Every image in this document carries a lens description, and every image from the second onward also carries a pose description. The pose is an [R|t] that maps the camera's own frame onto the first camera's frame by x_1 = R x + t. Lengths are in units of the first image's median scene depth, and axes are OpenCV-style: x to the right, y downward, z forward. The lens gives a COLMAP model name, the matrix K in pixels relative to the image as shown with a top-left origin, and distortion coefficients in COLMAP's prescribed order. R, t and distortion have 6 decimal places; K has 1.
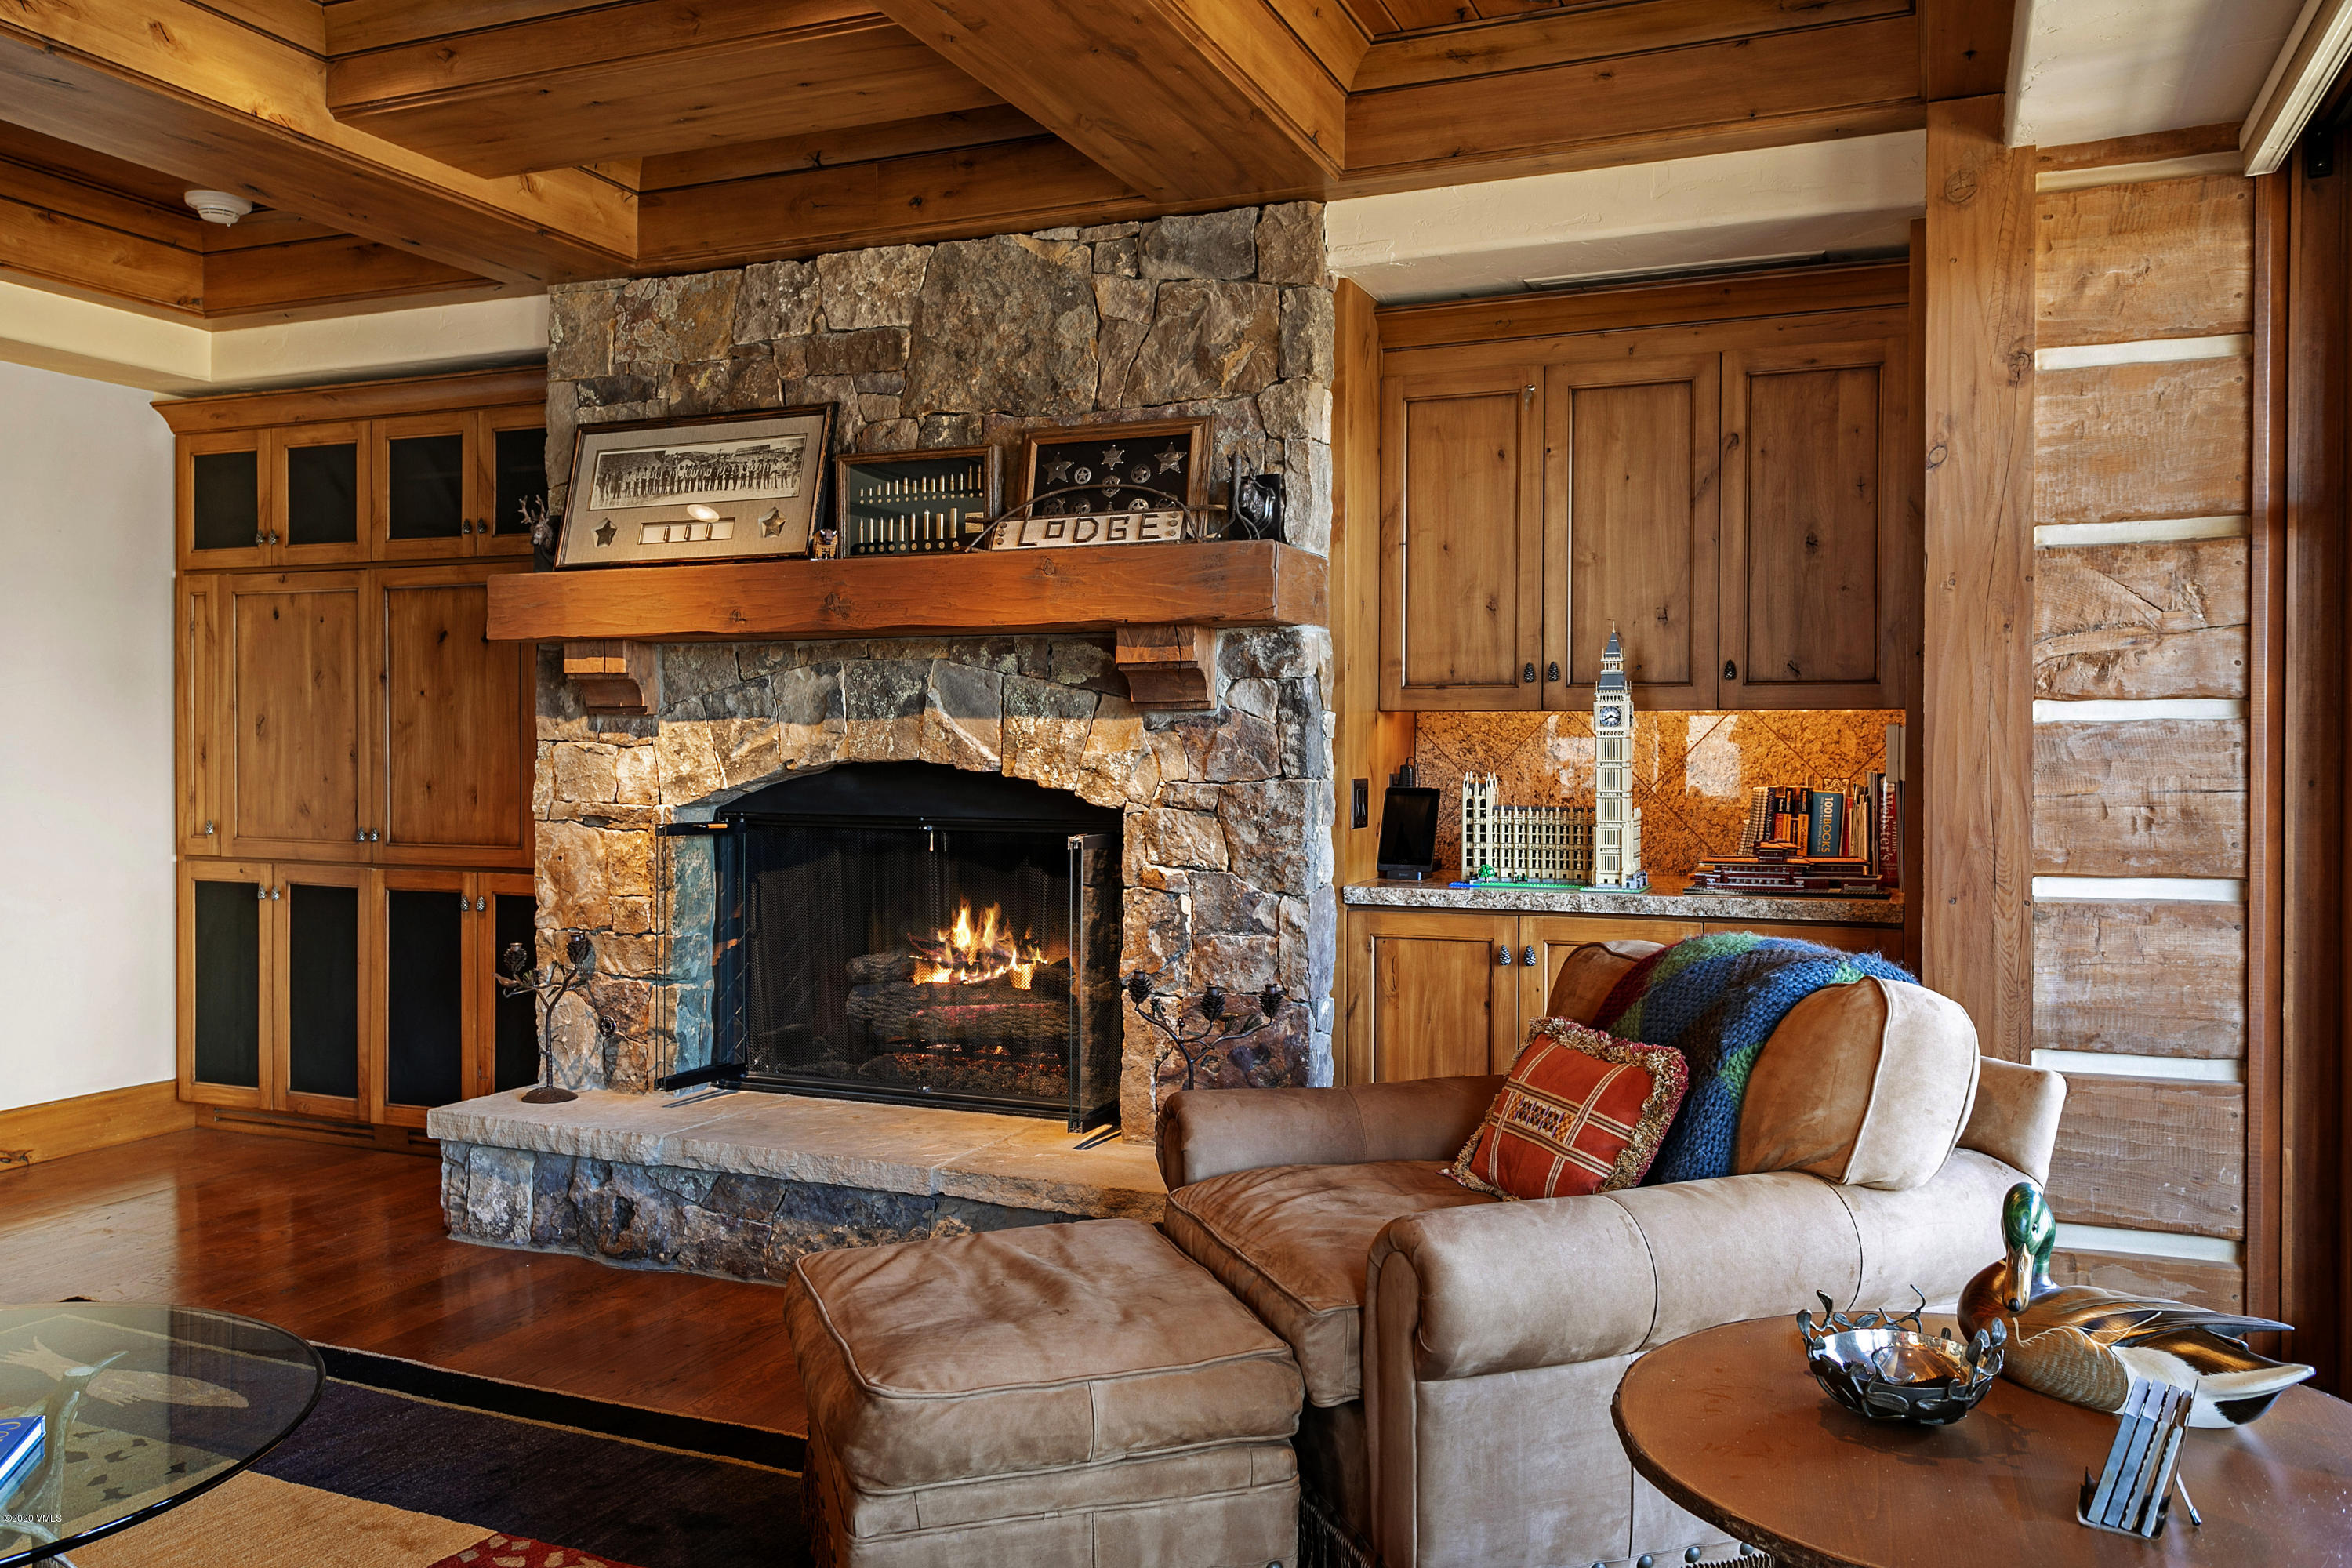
lens RADIAL K [[1786.9, 0, 1176.8], [0, 1786.9, 778.3], [0, 0, 1]] dist [0.003079, -0.021139]
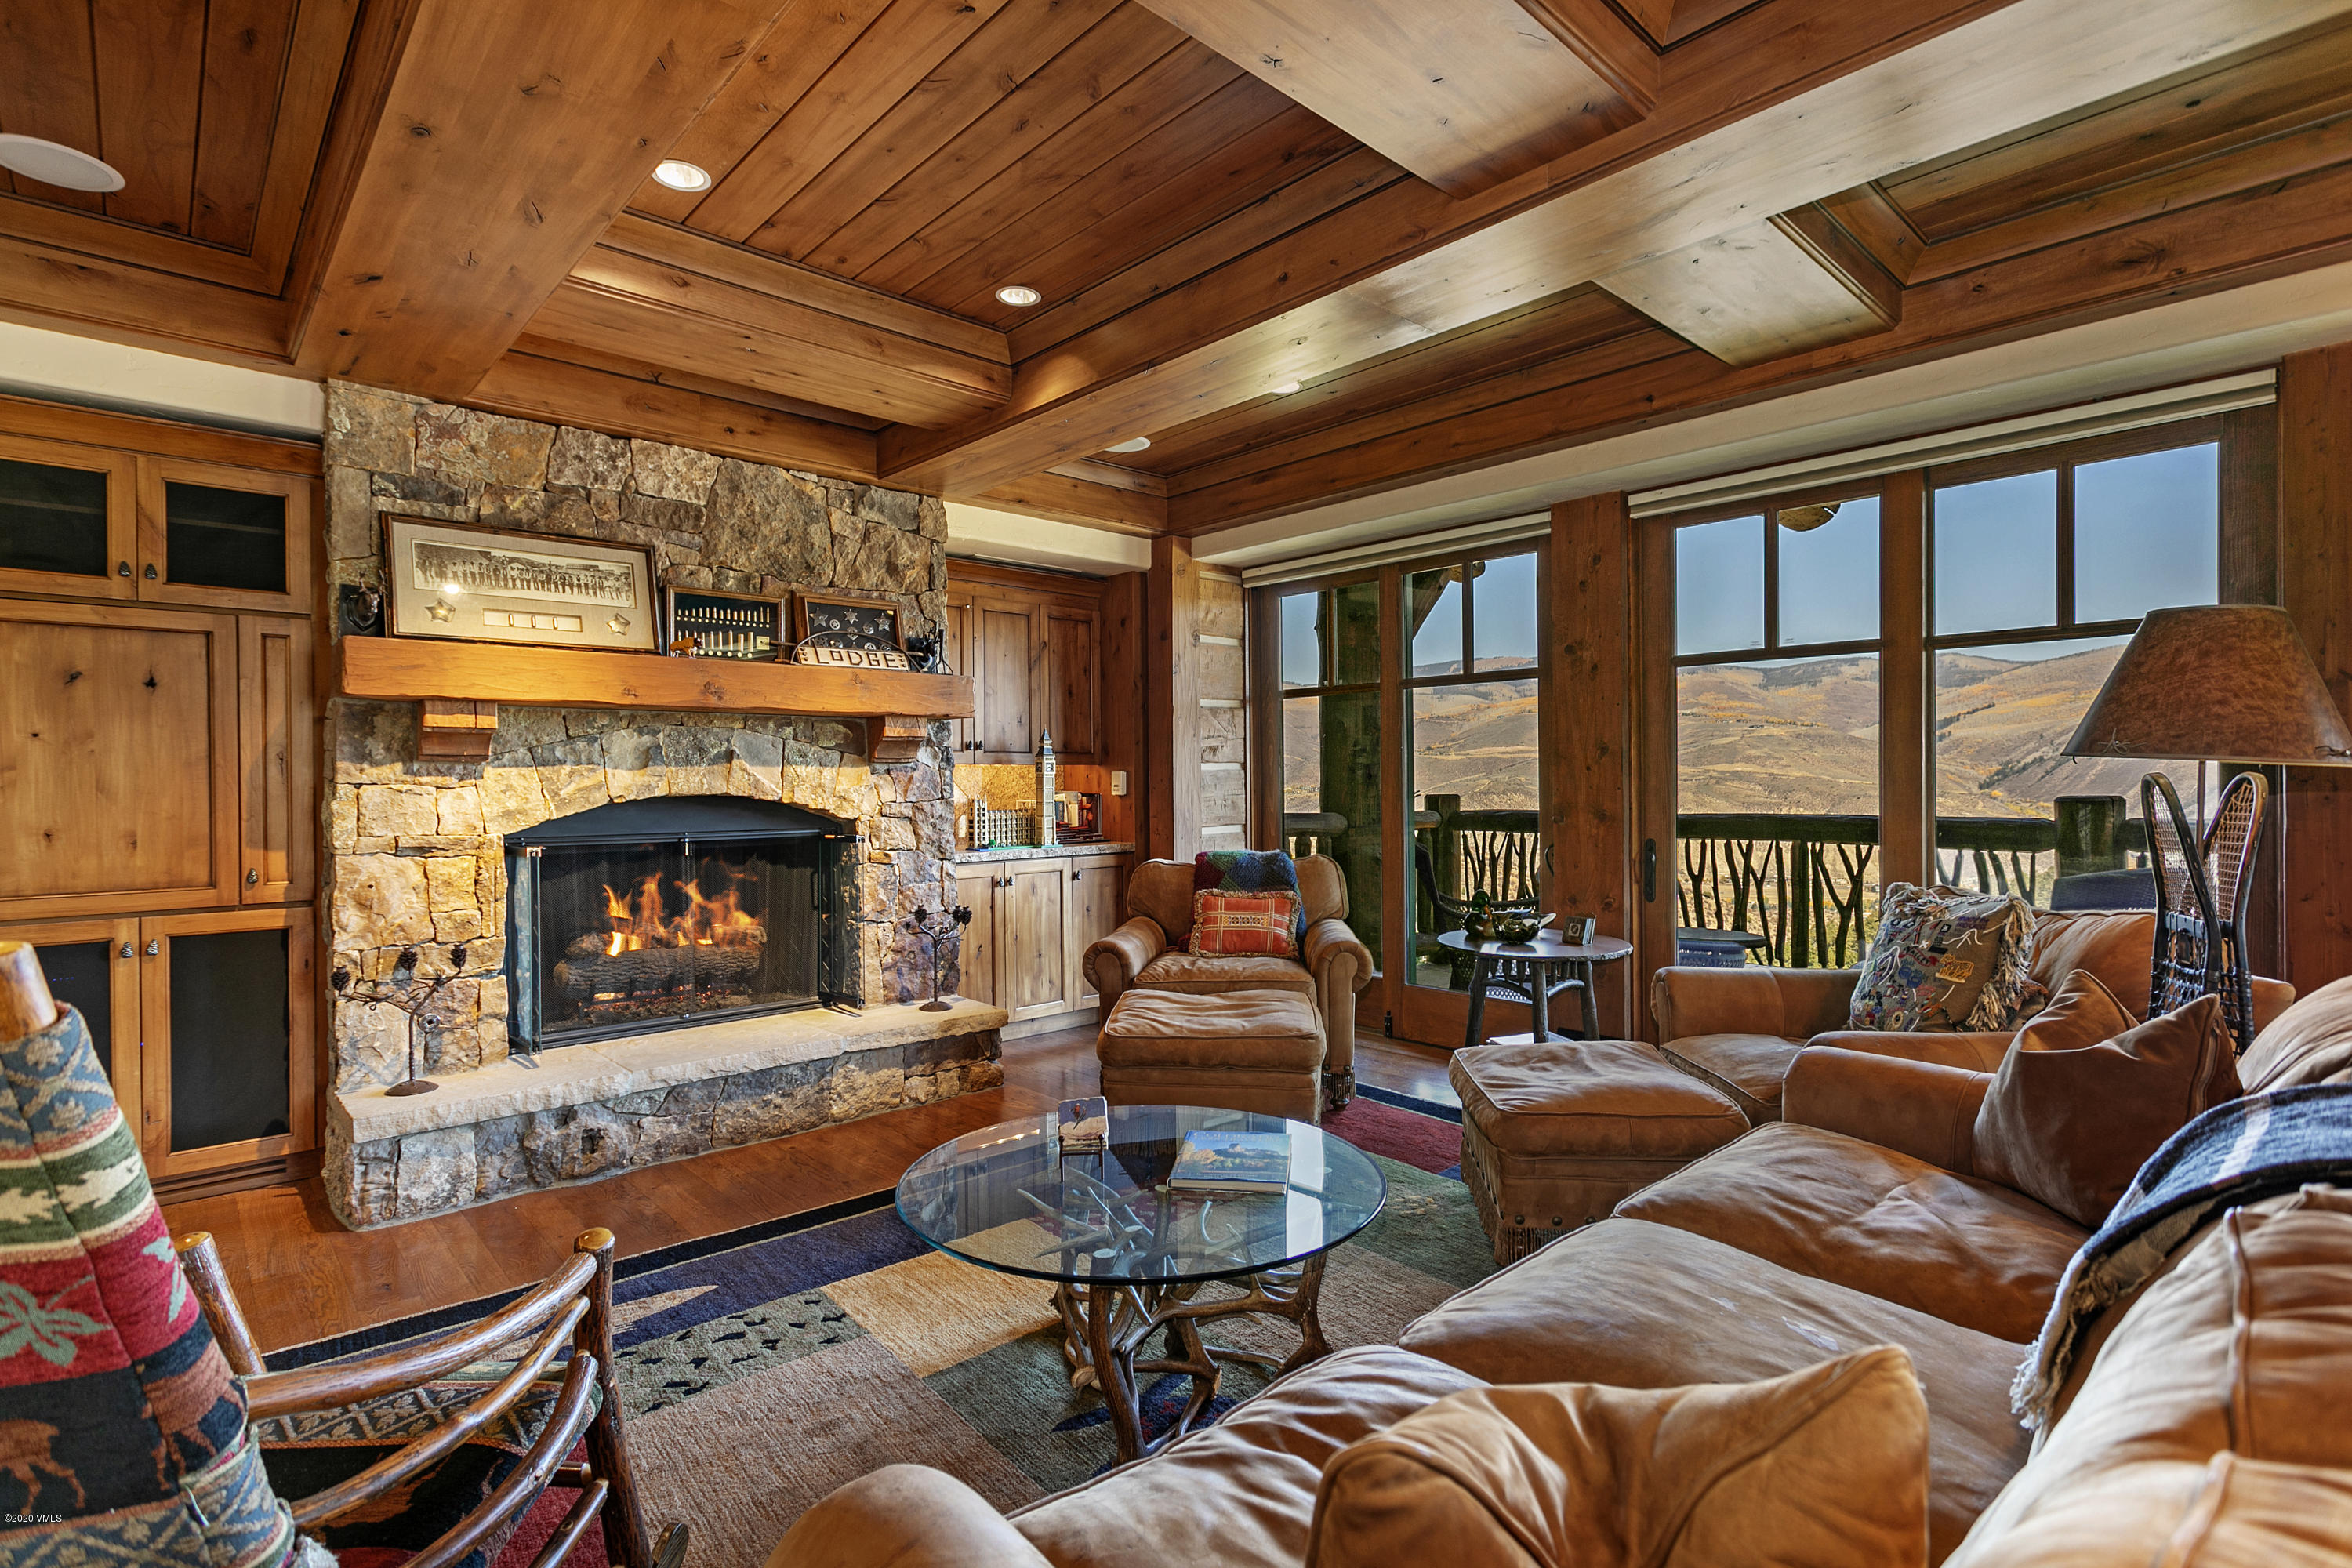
lens RADIAL K [[1118.6, 0, 1181.9], [0, 1118.6, 793.0], [0, 0, 1]] dist [0.003285, 0.001287]
pose [[0.414713, -0.016099, 0.909810, -0.845047], [0.025417, 0.999658, 0.006104, -0.006648], [-0.909597, 0.020593, 0.414980, 0.246913]]
